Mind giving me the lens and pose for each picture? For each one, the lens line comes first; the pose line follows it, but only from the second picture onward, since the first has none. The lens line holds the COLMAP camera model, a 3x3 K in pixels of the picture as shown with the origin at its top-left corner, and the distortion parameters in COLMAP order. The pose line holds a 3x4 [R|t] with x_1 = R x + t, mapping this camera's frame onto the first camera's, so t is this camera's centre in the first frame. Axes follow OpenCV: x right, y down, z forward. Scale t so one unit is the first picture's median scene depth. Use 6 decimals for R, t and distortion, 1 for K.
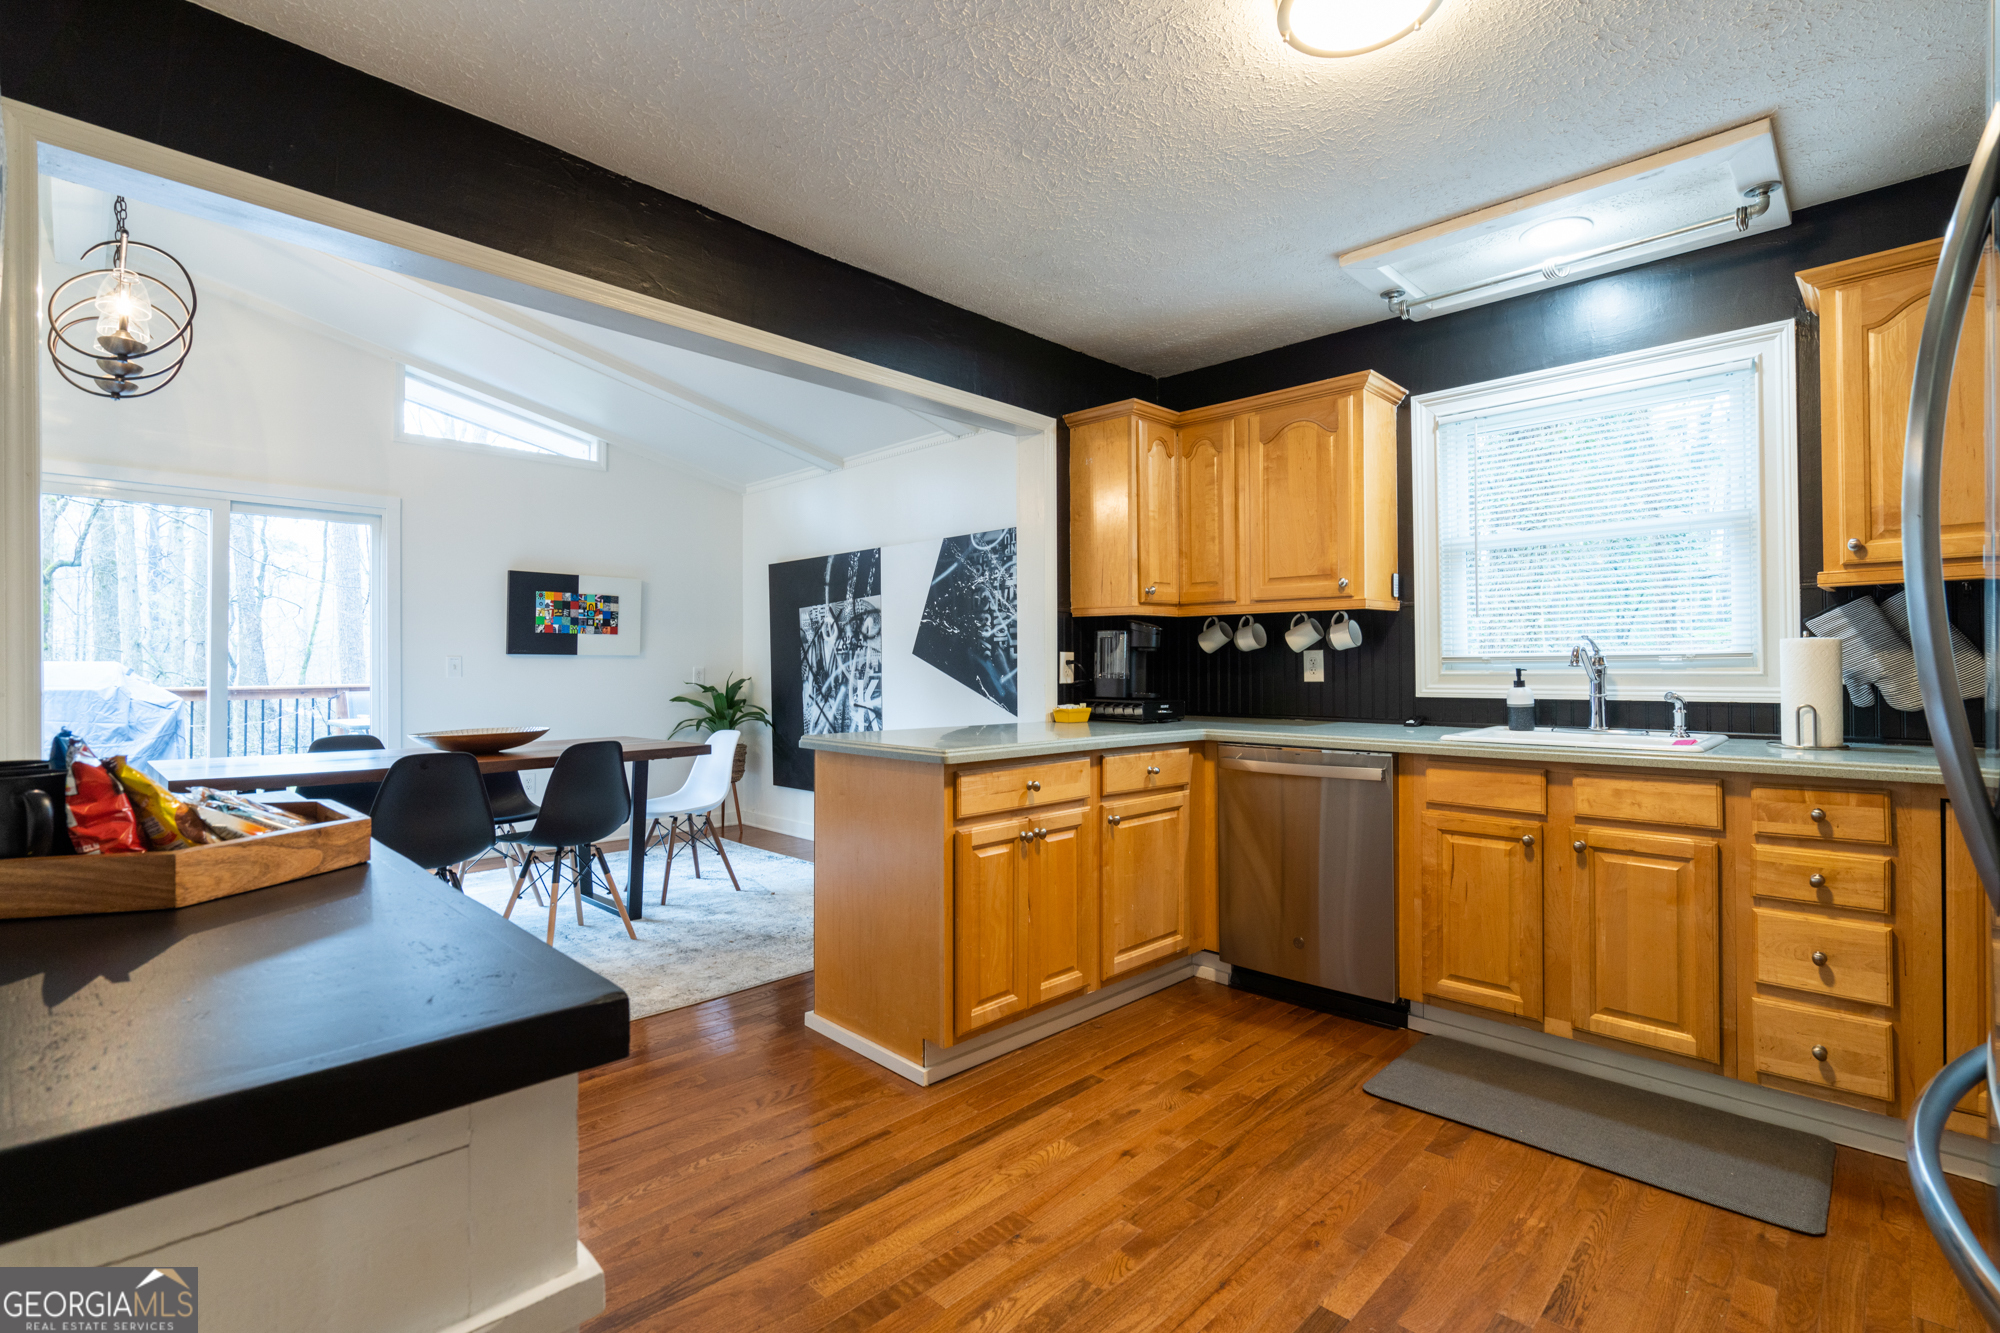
lens RADIAL K [[922.6, 0, 997.4], [0, 922.6, 660.6], [0, 0, 1]] dist [-0.011786, 0.004998]
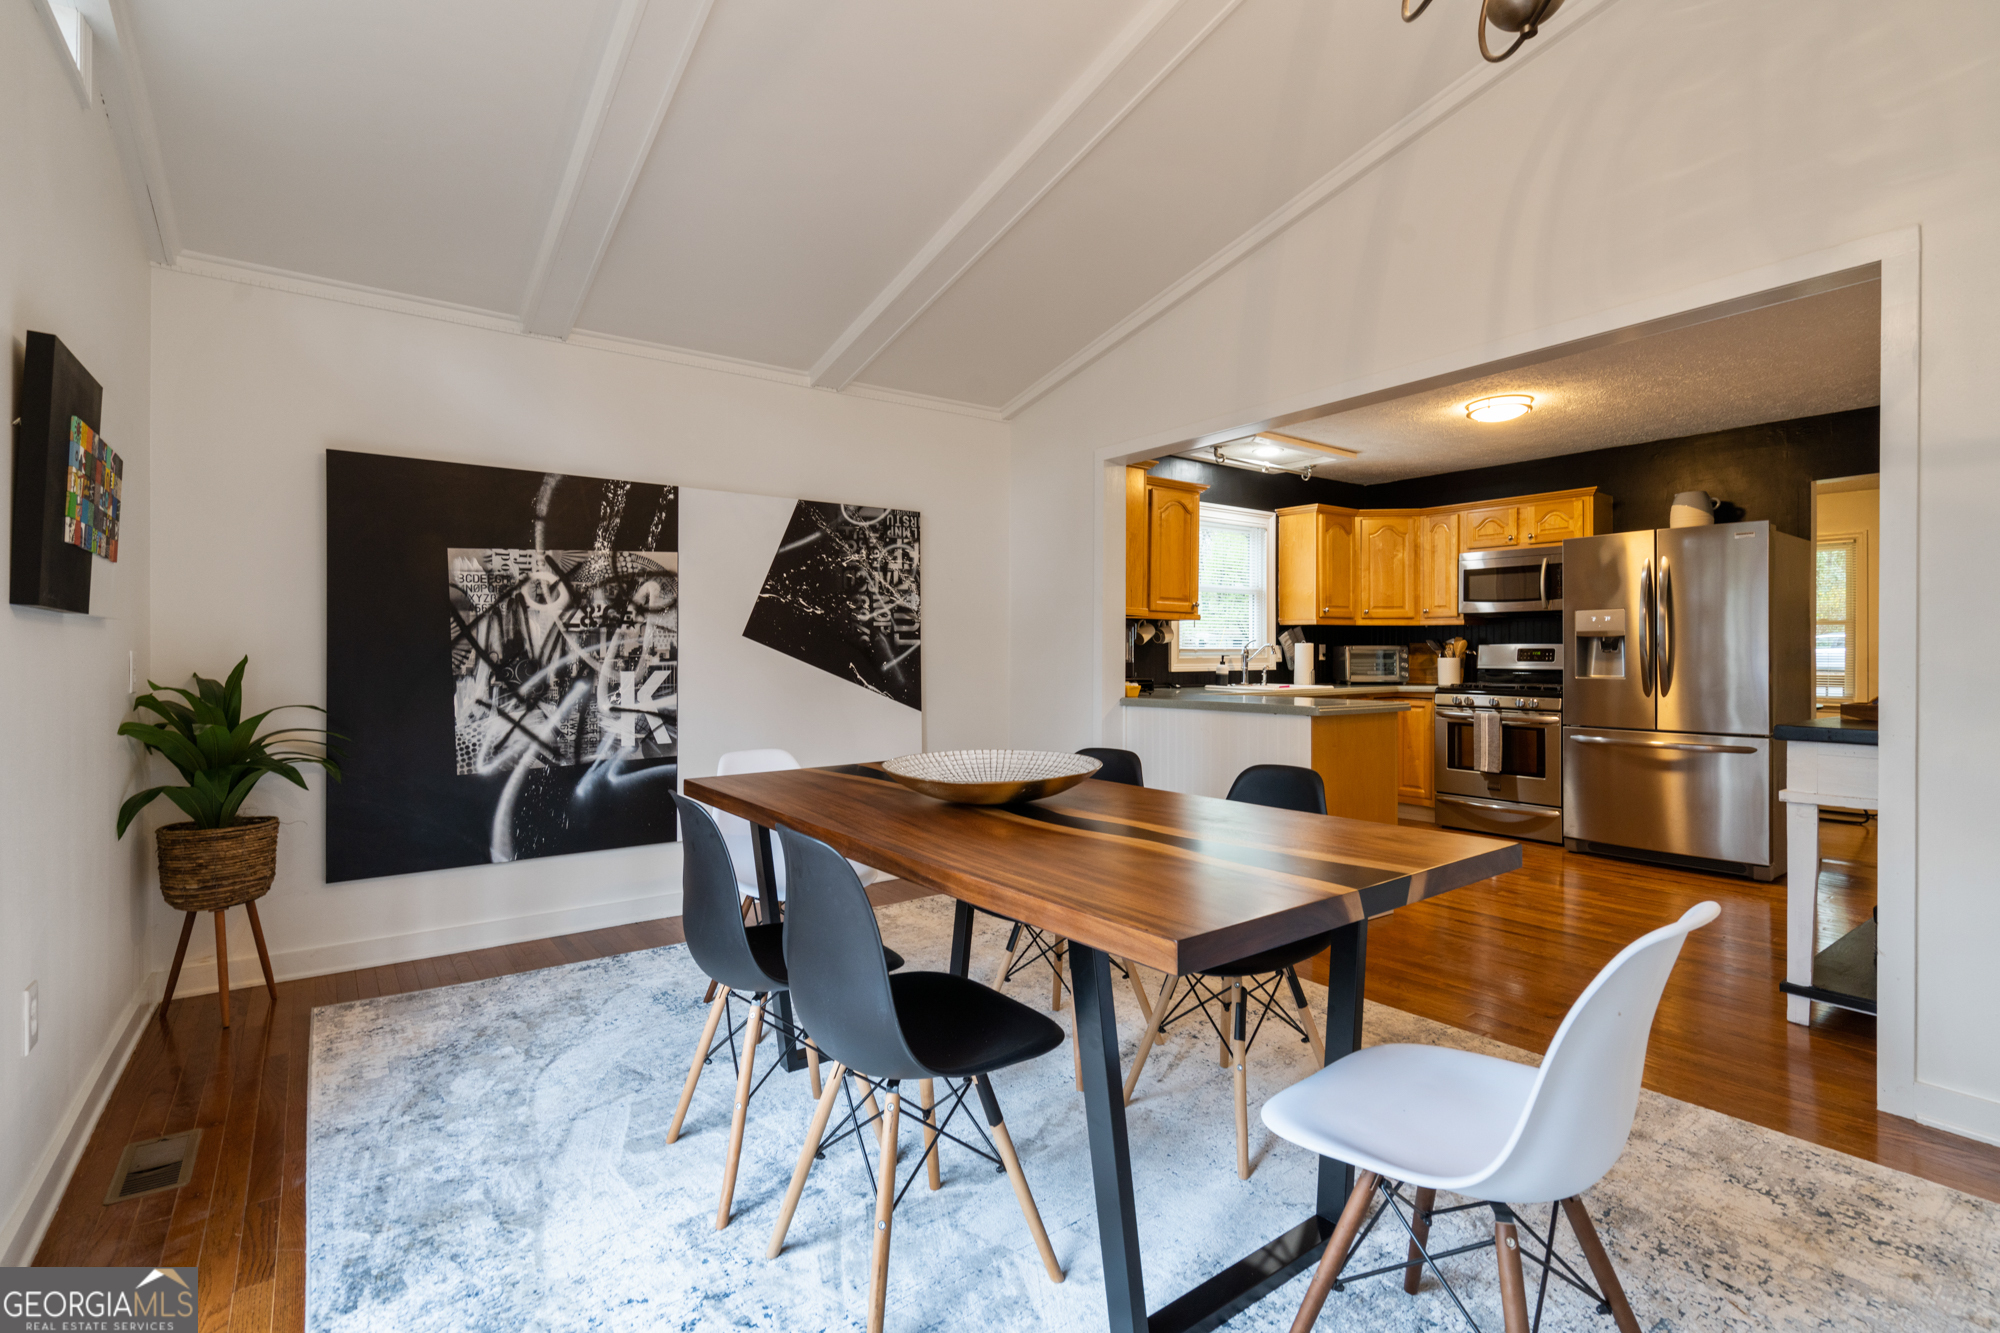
lens RADIAL K [[922.6, 0, 988.1], [0, 922.6, 655.3], [0, 0, 1]] dist [-0.011786, 0.004998]
pose [[0.154627, 0.002257, 0.987970, -1.206126], [-0.007910, 0.999968, -0.001046, 0.011820], [-0.987941, -0.007653, 0.154640, 0.981276]]
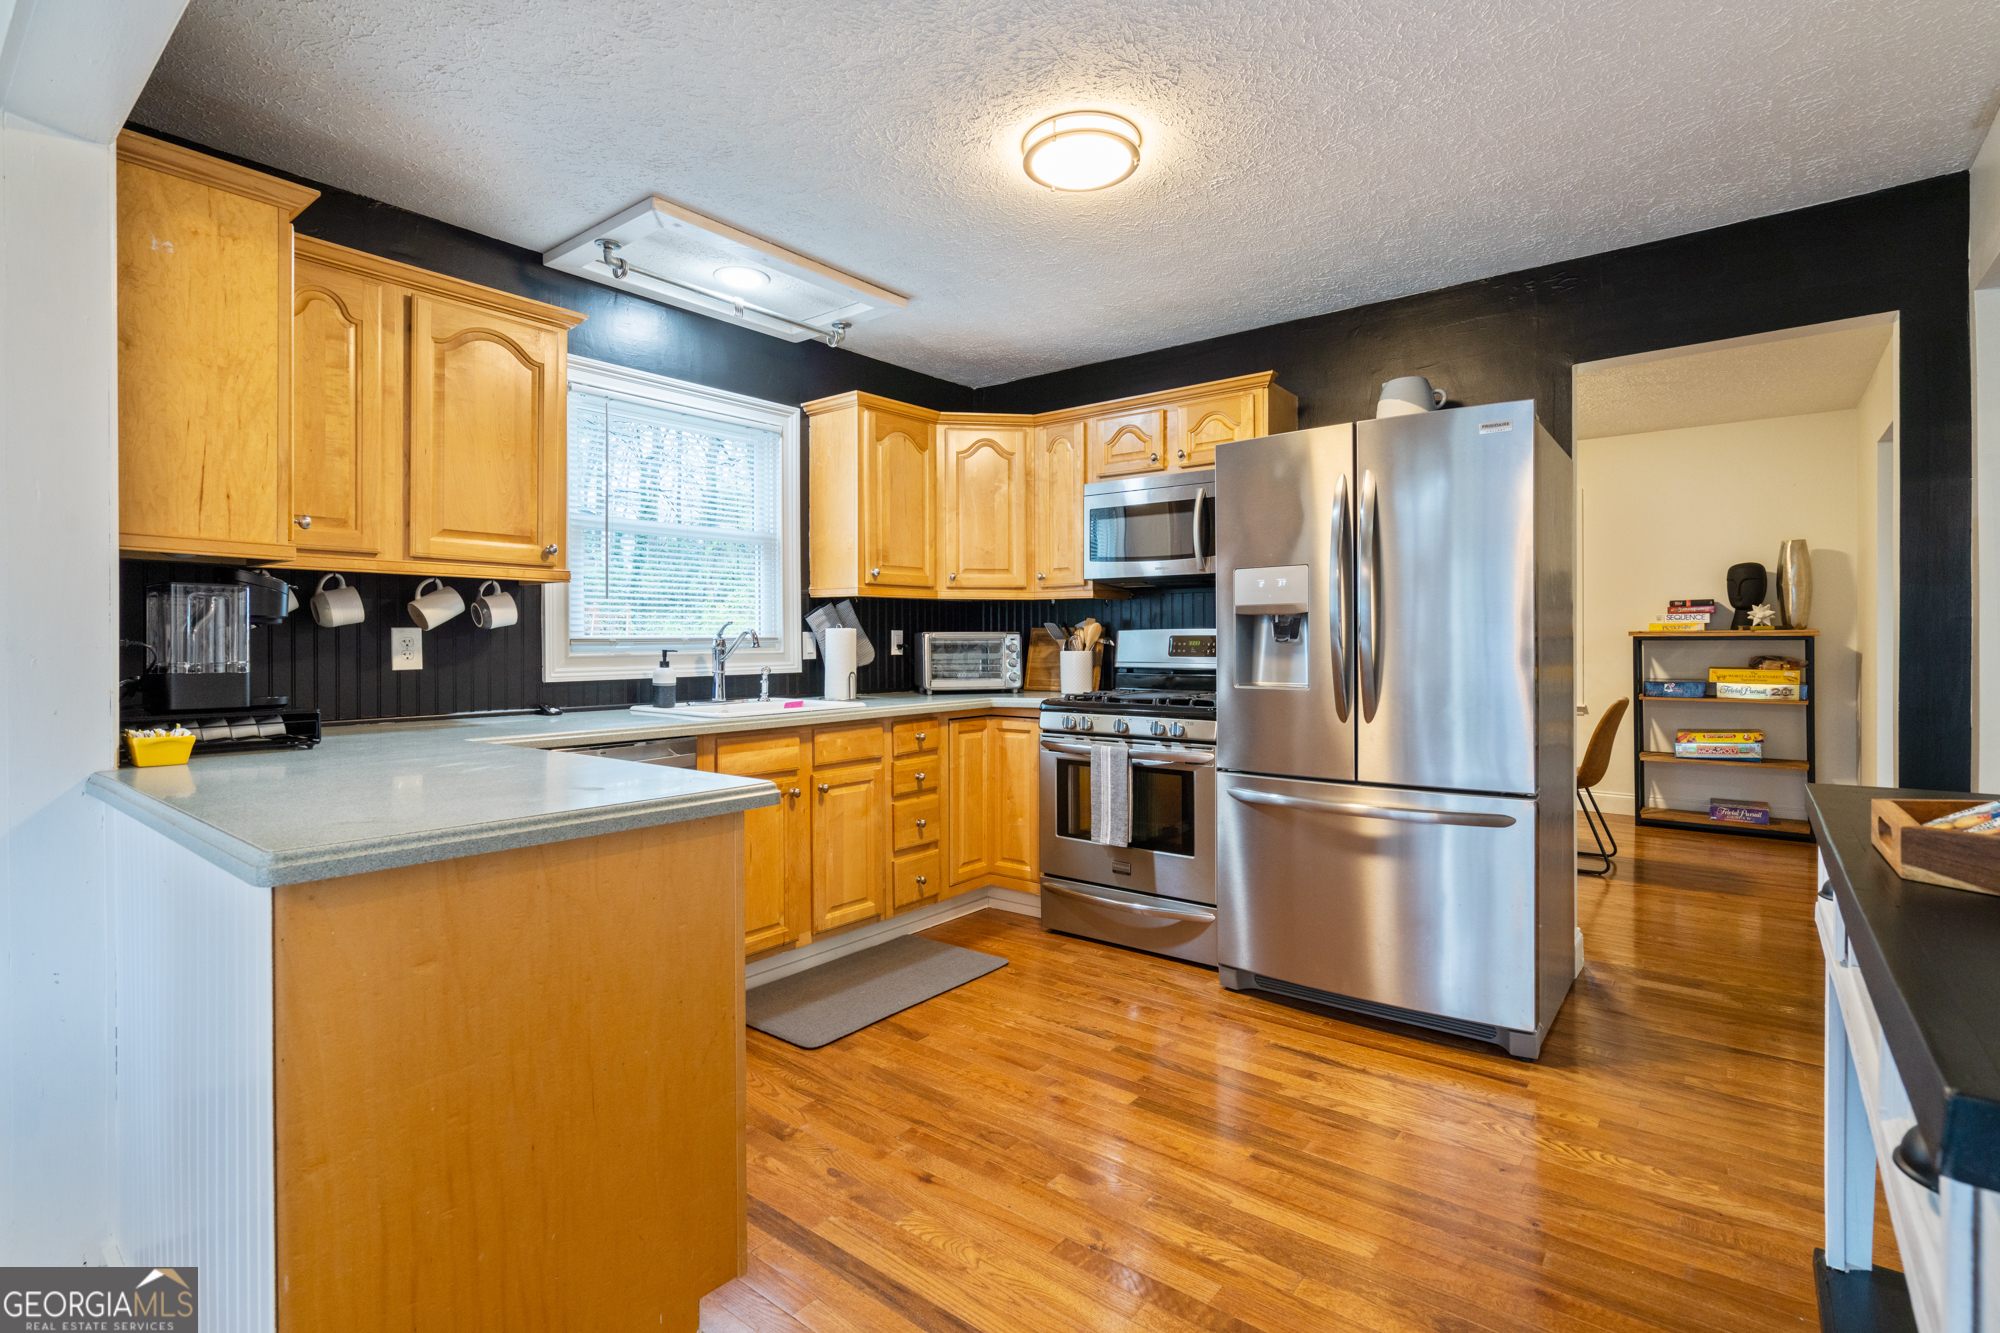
lens RADIAL K [[922.6, 0, 1016.0], [0, 922.6, 650.4], [0, 0, 1]] dist [-0.011786, 0.004998]
pose [[-0.111520, -0.005110, 0.993749, -0.449245], [-0.002400, 0.999985, 0.004873, 0.002165], [-0.993759, -0.001842, -0.111531, 0.585575]]
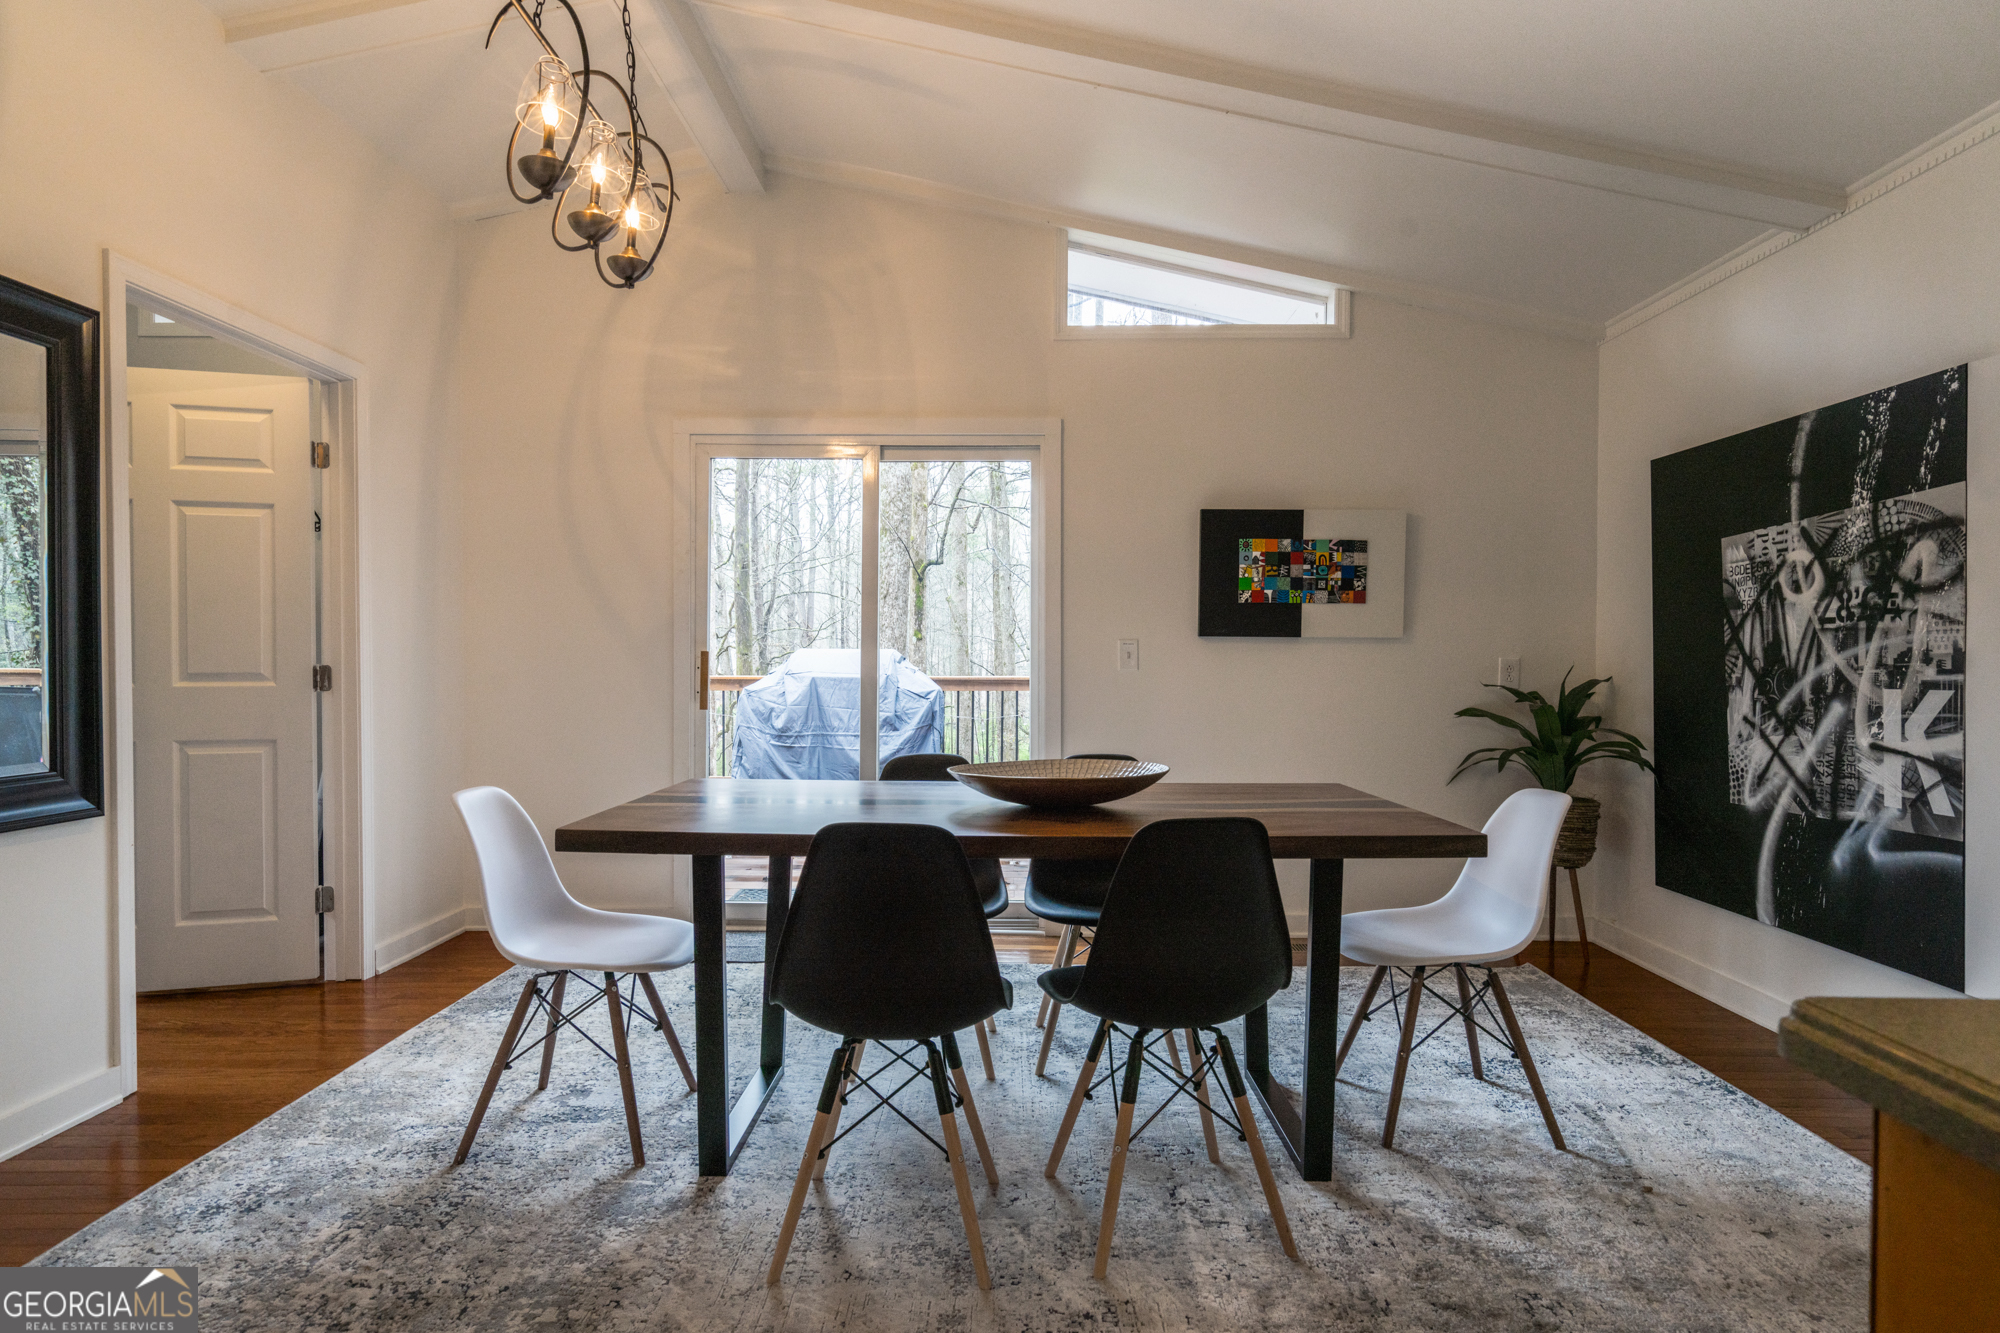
lens RADIAL K [[1041.8, 0, 1004.5], [0, 1041.8, 672.2], [0, 0, 1]] dist [0.004557, -0.000102]
pose [[0.695137, 0.015363, -0.718713, -0.134136], [-0.000842, 0.999788, 0.020556, 0.005404], [0.718877, -0.013684, 0.695003, 0.570247]]
